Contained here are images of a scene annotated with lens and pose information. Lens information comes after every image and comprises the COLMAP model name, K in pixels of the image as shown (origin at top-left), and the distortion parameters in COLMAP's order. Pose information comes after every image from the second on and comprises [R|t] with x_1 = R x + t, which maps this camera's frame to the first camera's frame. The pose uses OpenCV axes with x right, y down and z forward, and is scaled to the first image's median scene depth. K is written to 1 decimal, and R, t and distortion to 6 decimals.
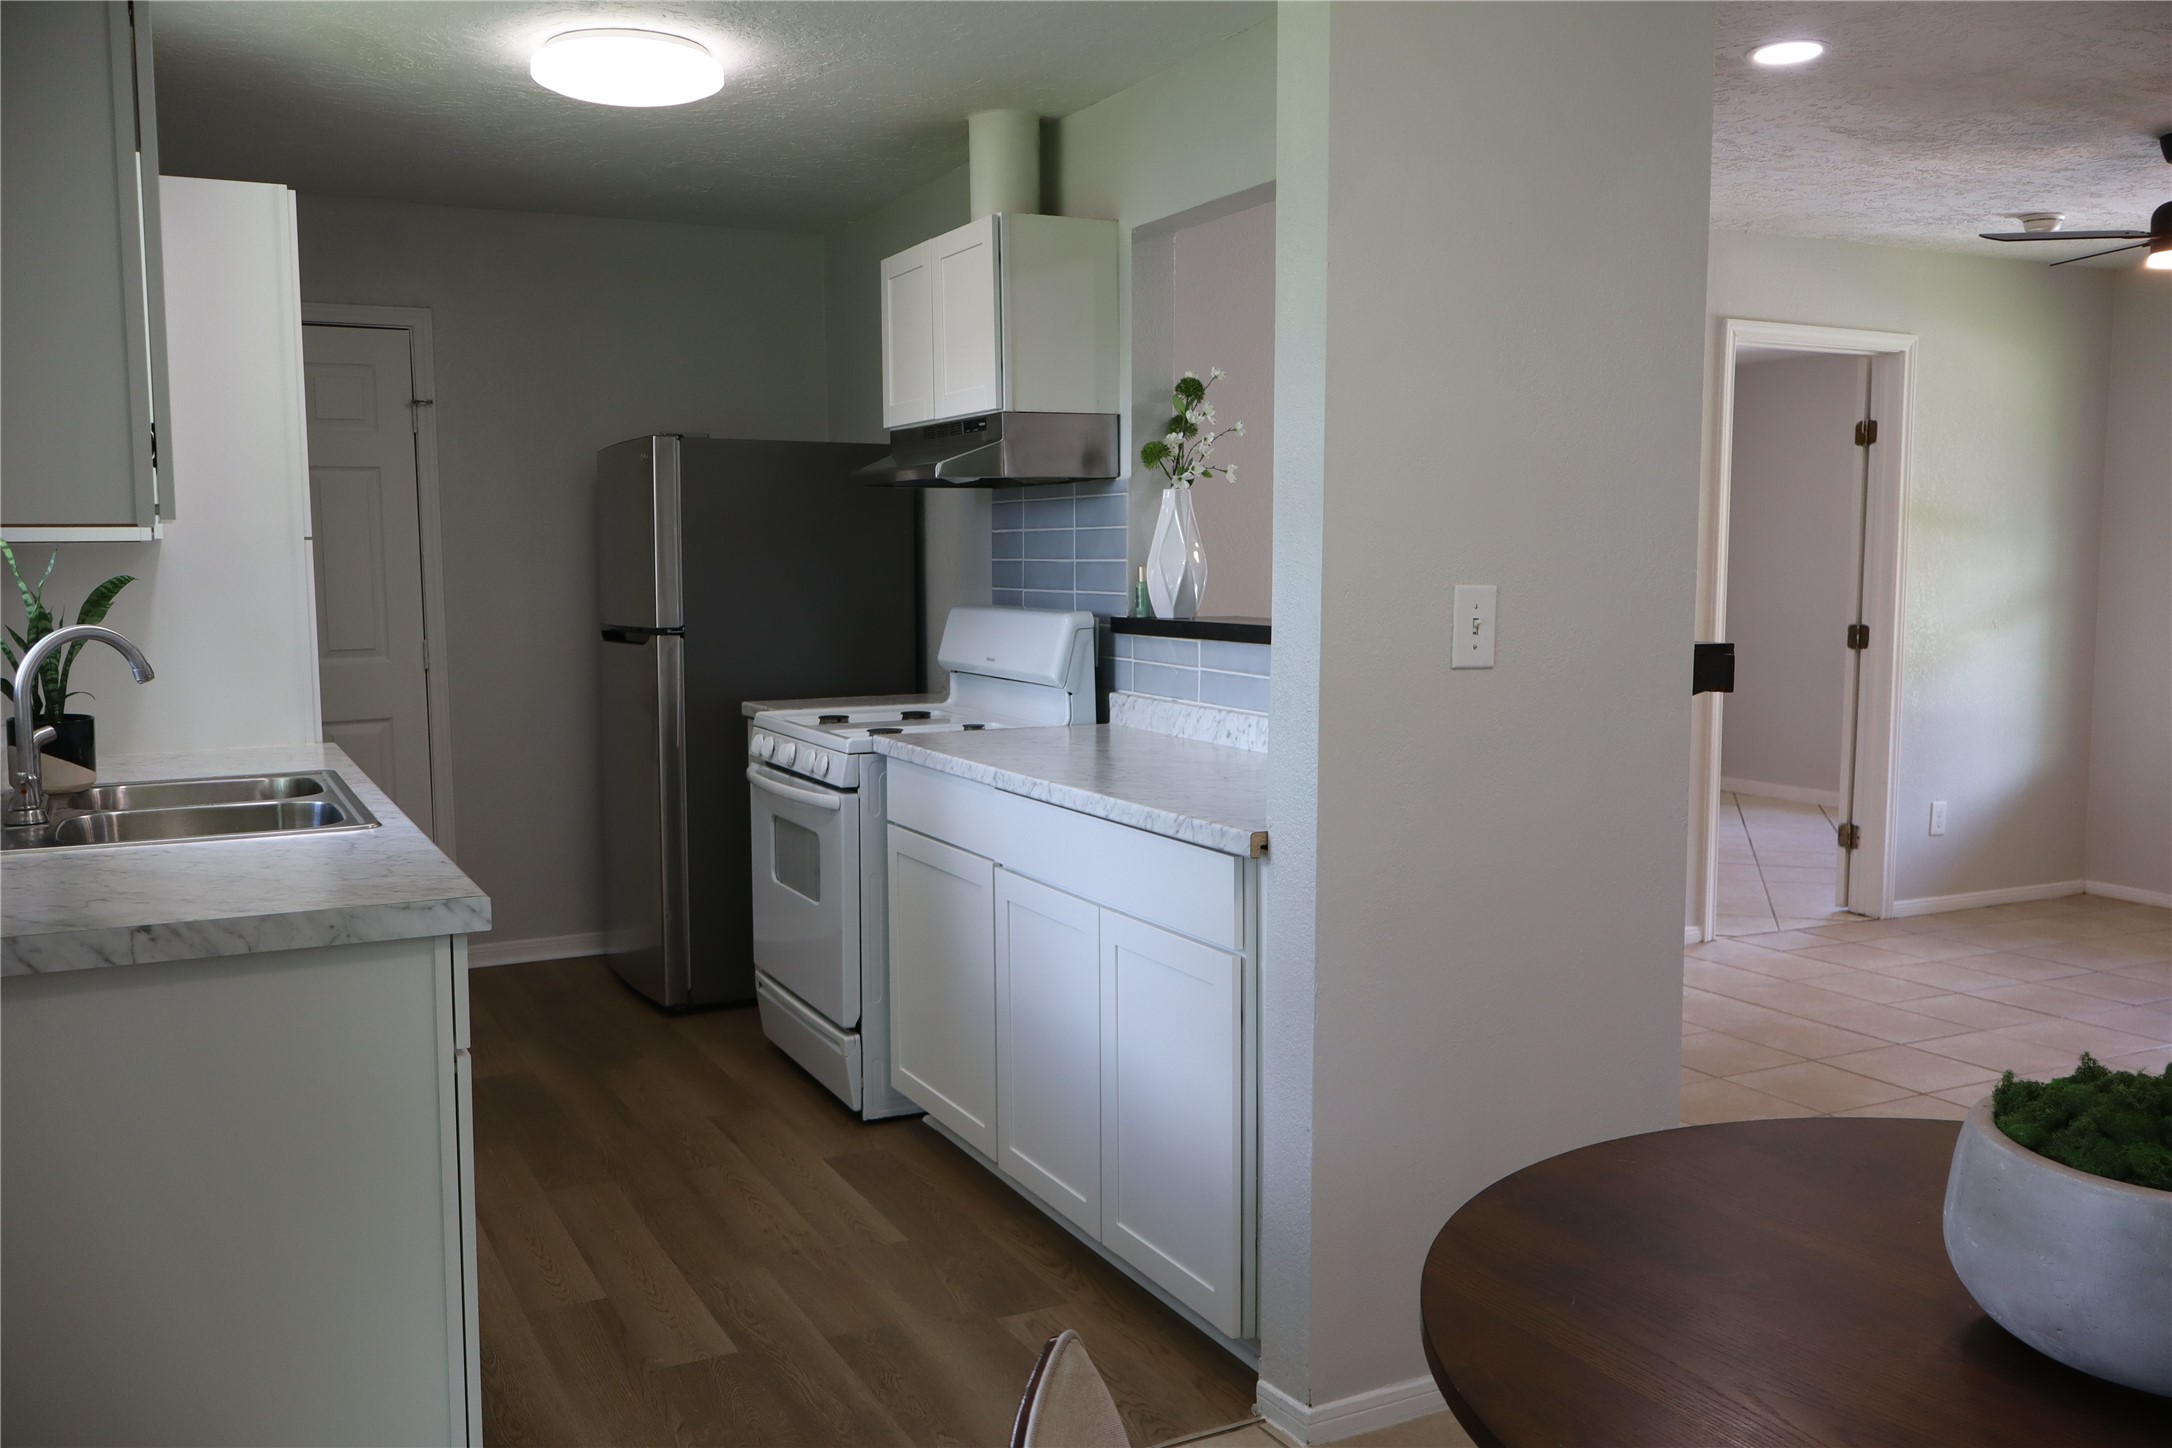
lens RADIAL K [[1808.8, 0, 1088.1], [0, 1808.8, 720.8], [0, 0, 1]] dist [0.005288, -0.000993]
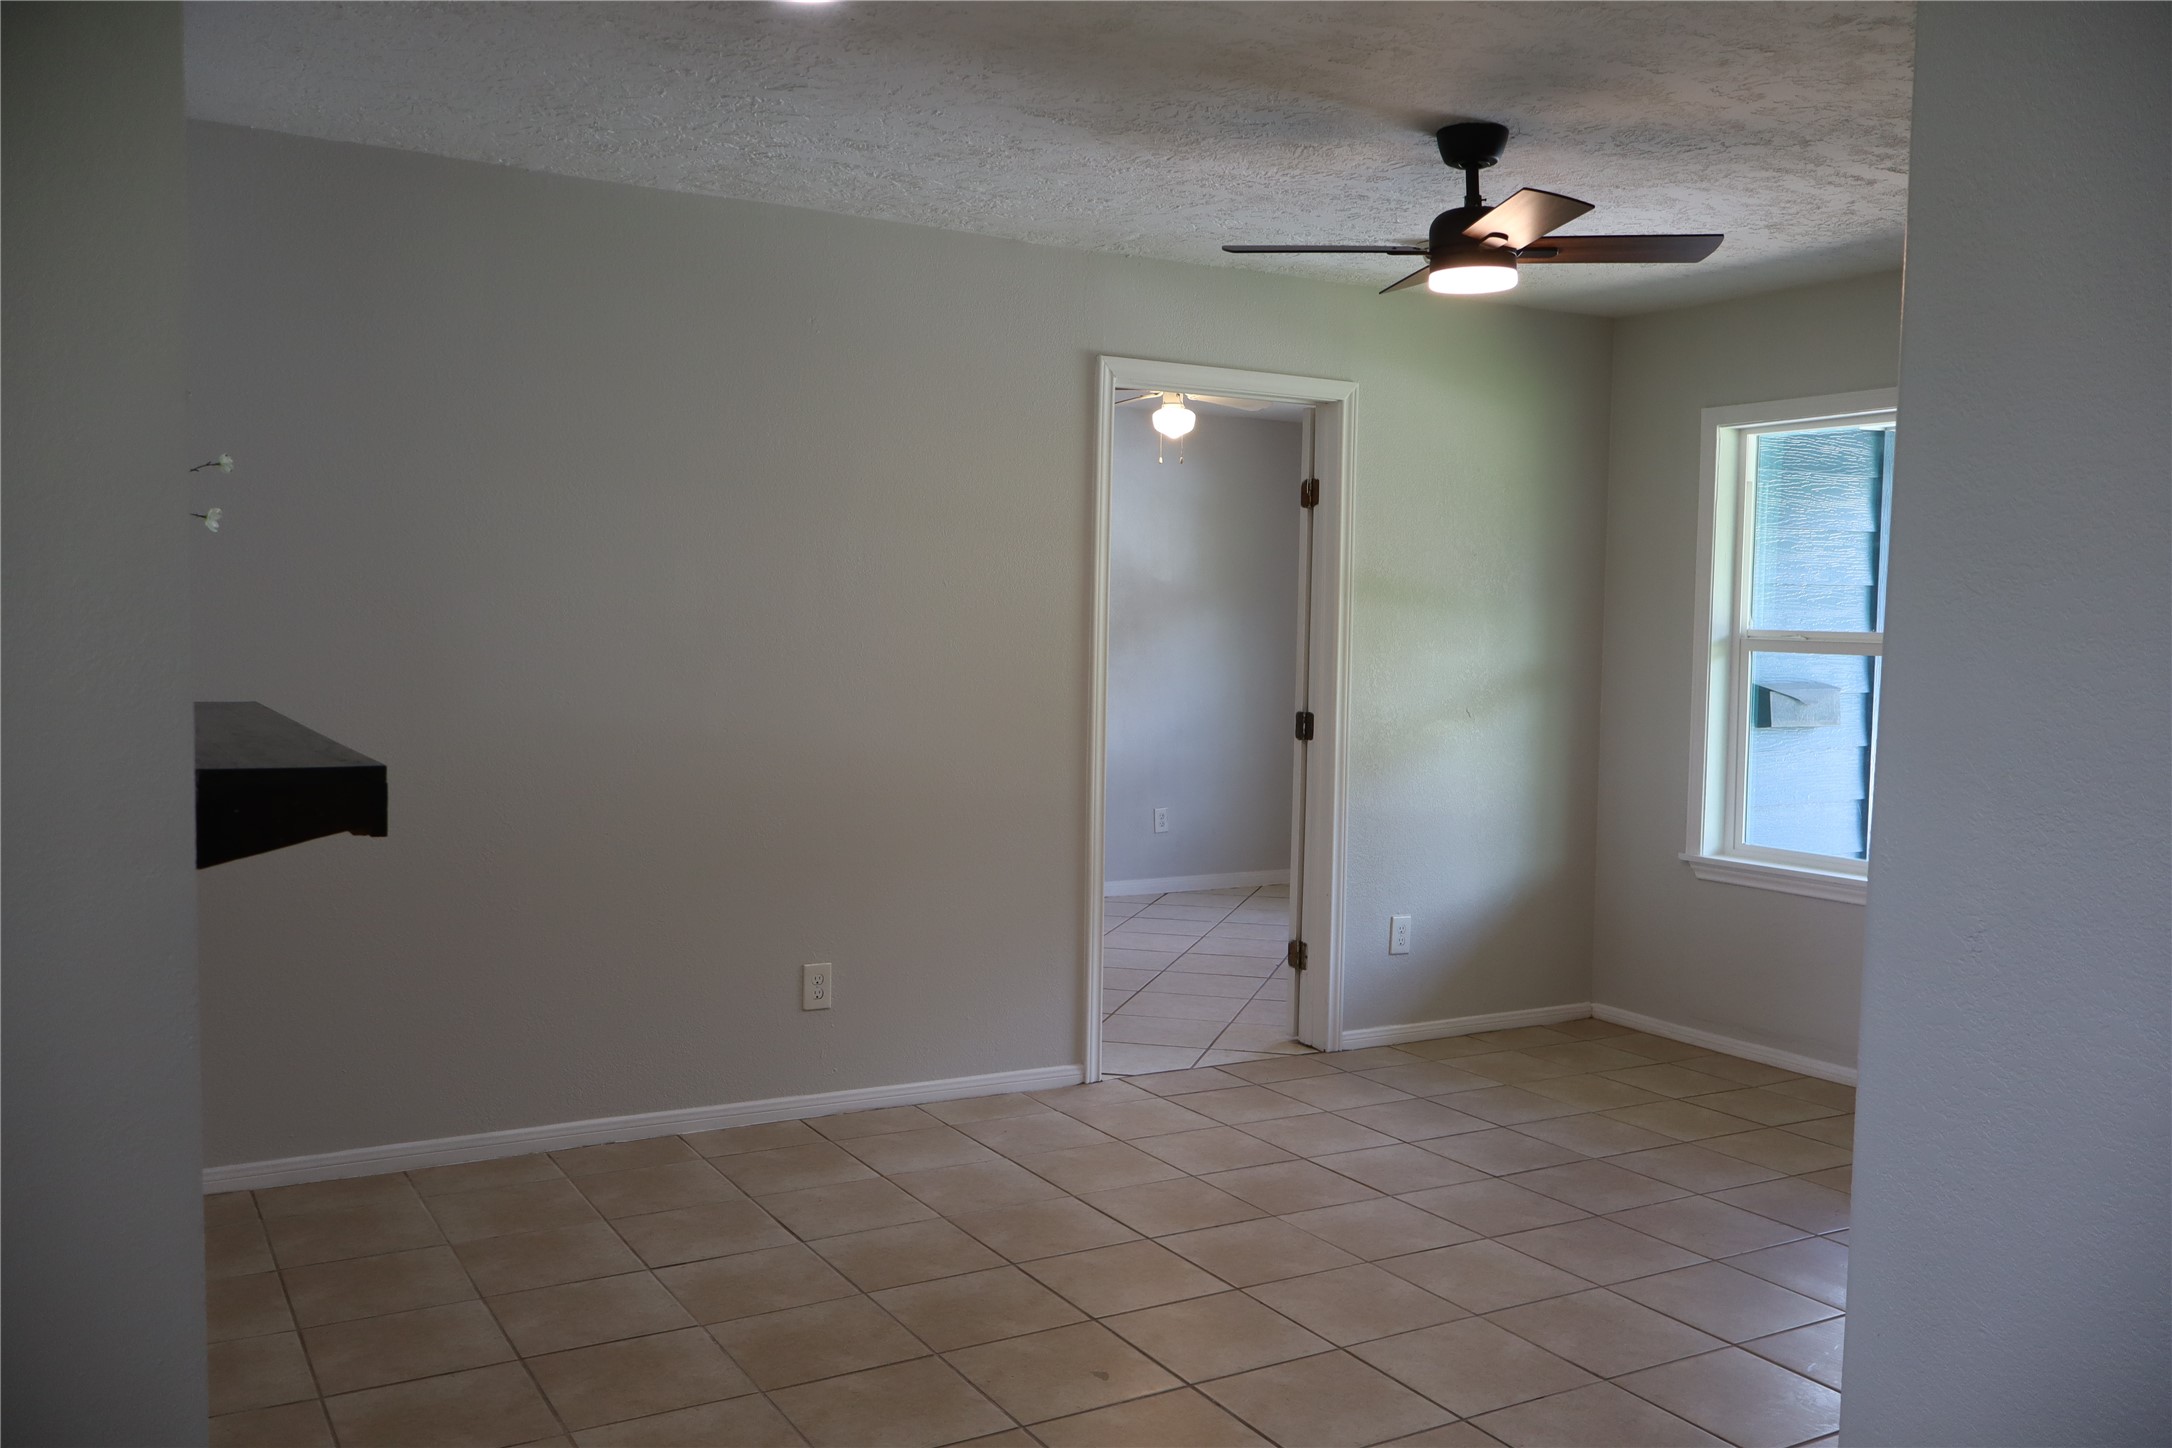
lens RADIAL K [[1808.8, 0, 1084.1], [0, 1808.8, 731.5], [0, 0, 1]] dist [0.005288, -0.000993]
pose [[0.998894, 0.012390, 0.045352, 0.330396], [-0.011146, 0.999558, -0.027577, -0.021905], [-0.045674, 0.027041, 0.998590, 0.159757]]
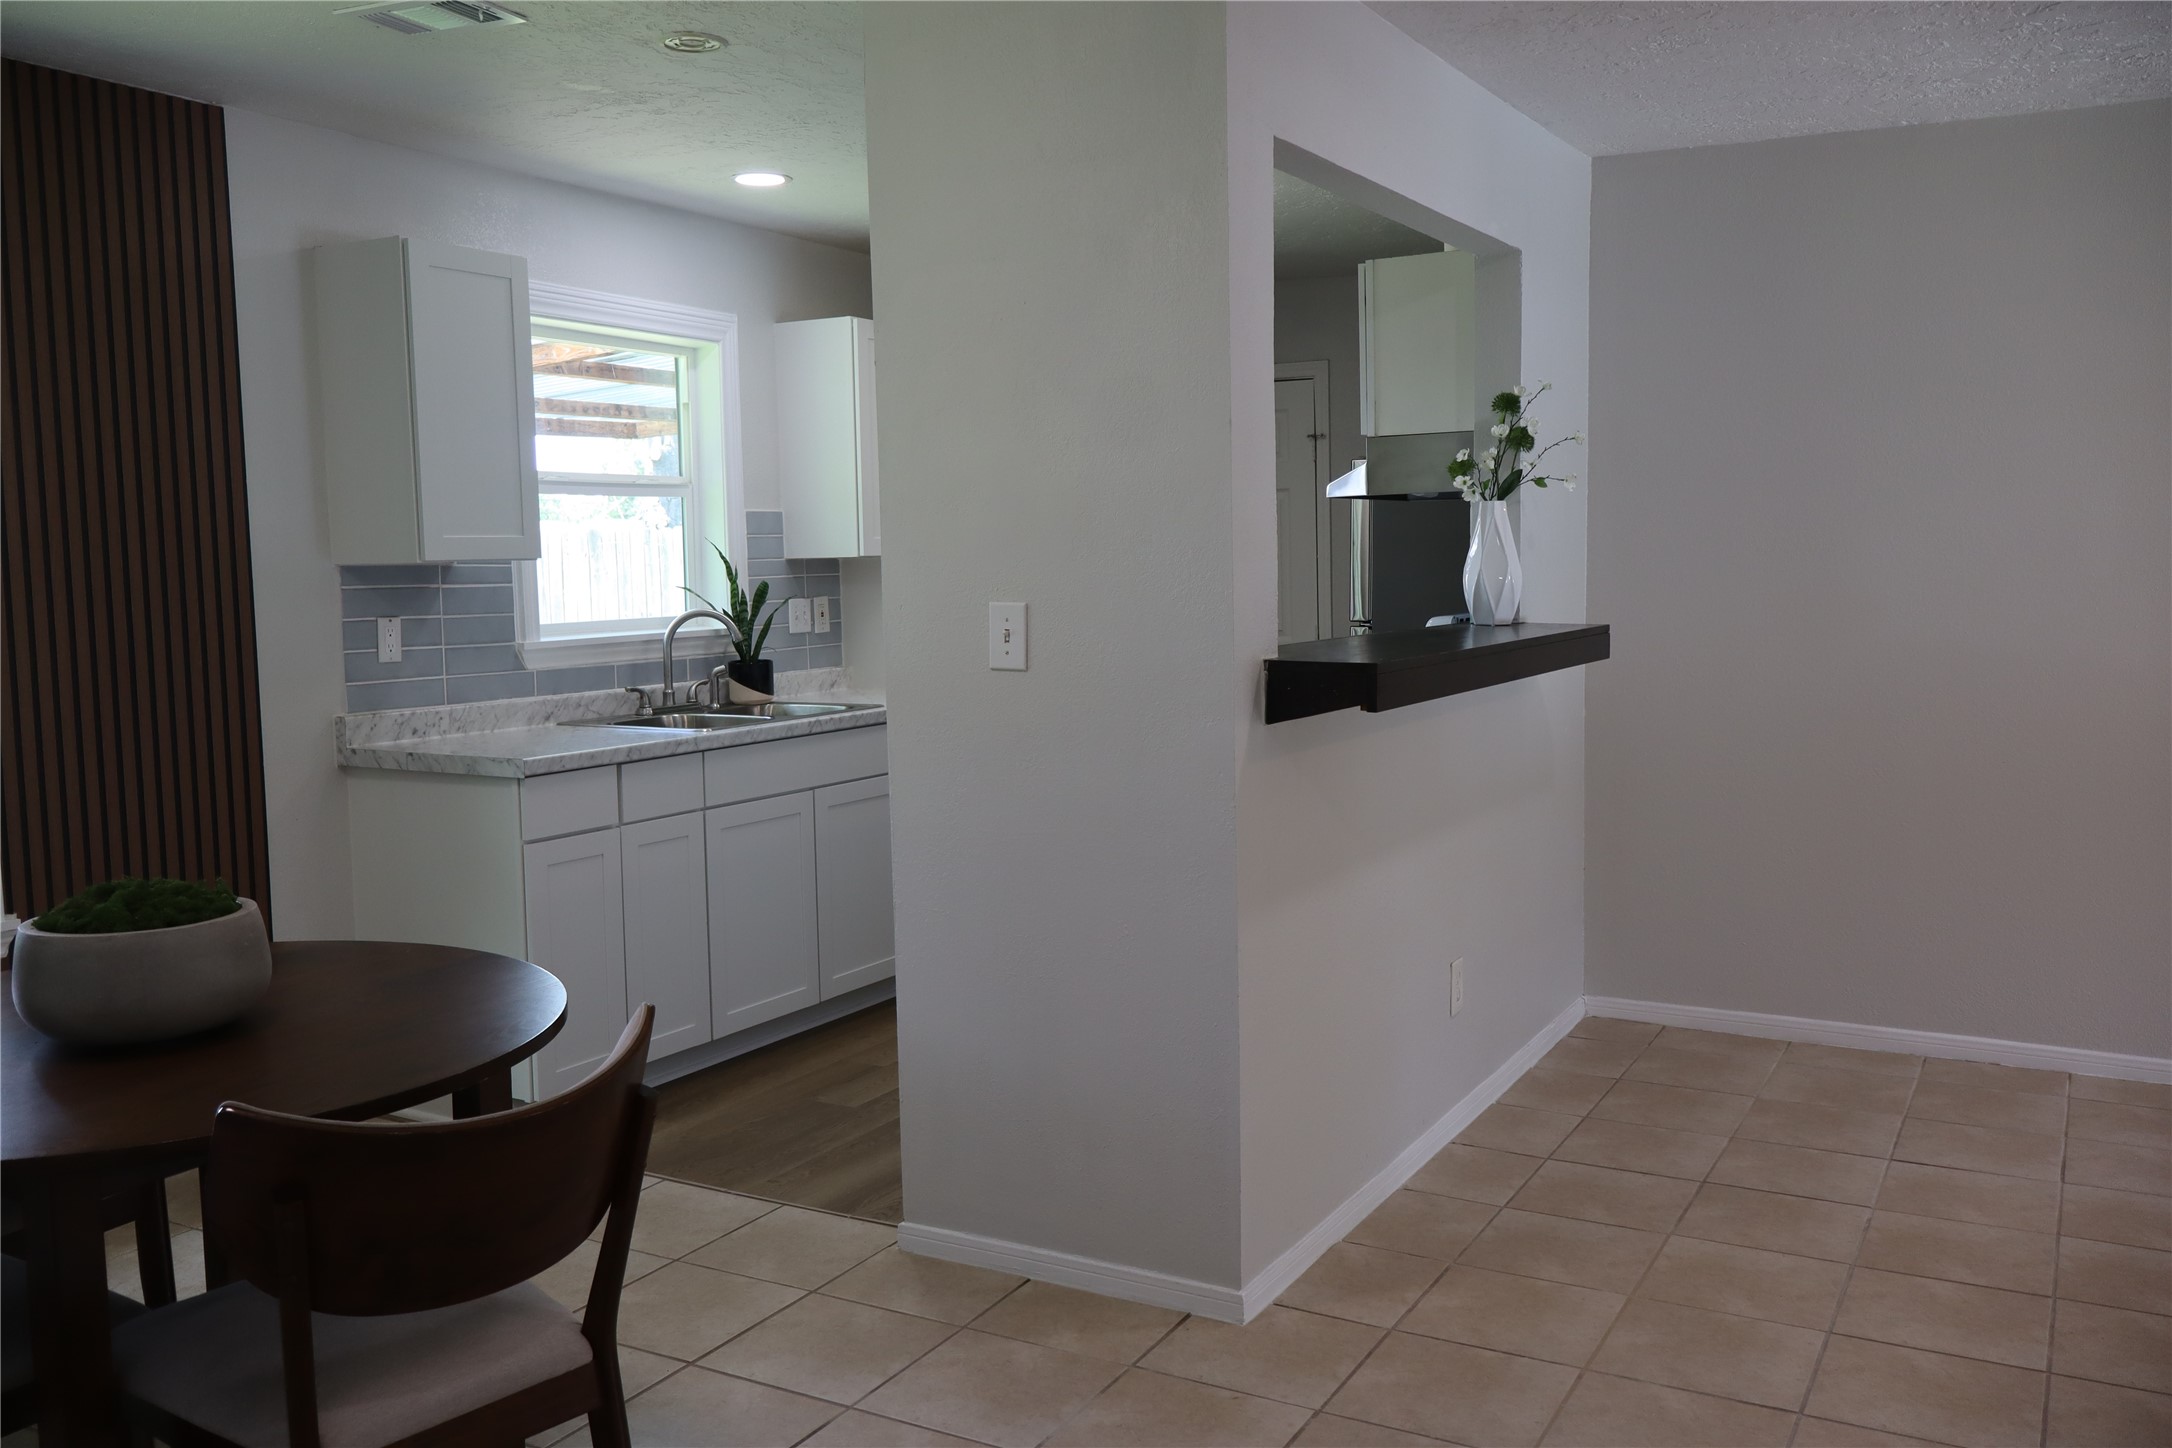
lens RADIAL K [[1808.8, 0, 1087.2], [0, 1808.8, 724.0], [0, 0, 1]] dist [0.005288, -0.000993]
pose [[0.553125, 0.074894, -0.829725, 0.593905], [-0.064630, 0.996807, 0.046892, -0.025037], [0.830588, 0.027688, 0.556199, 0.171115]]
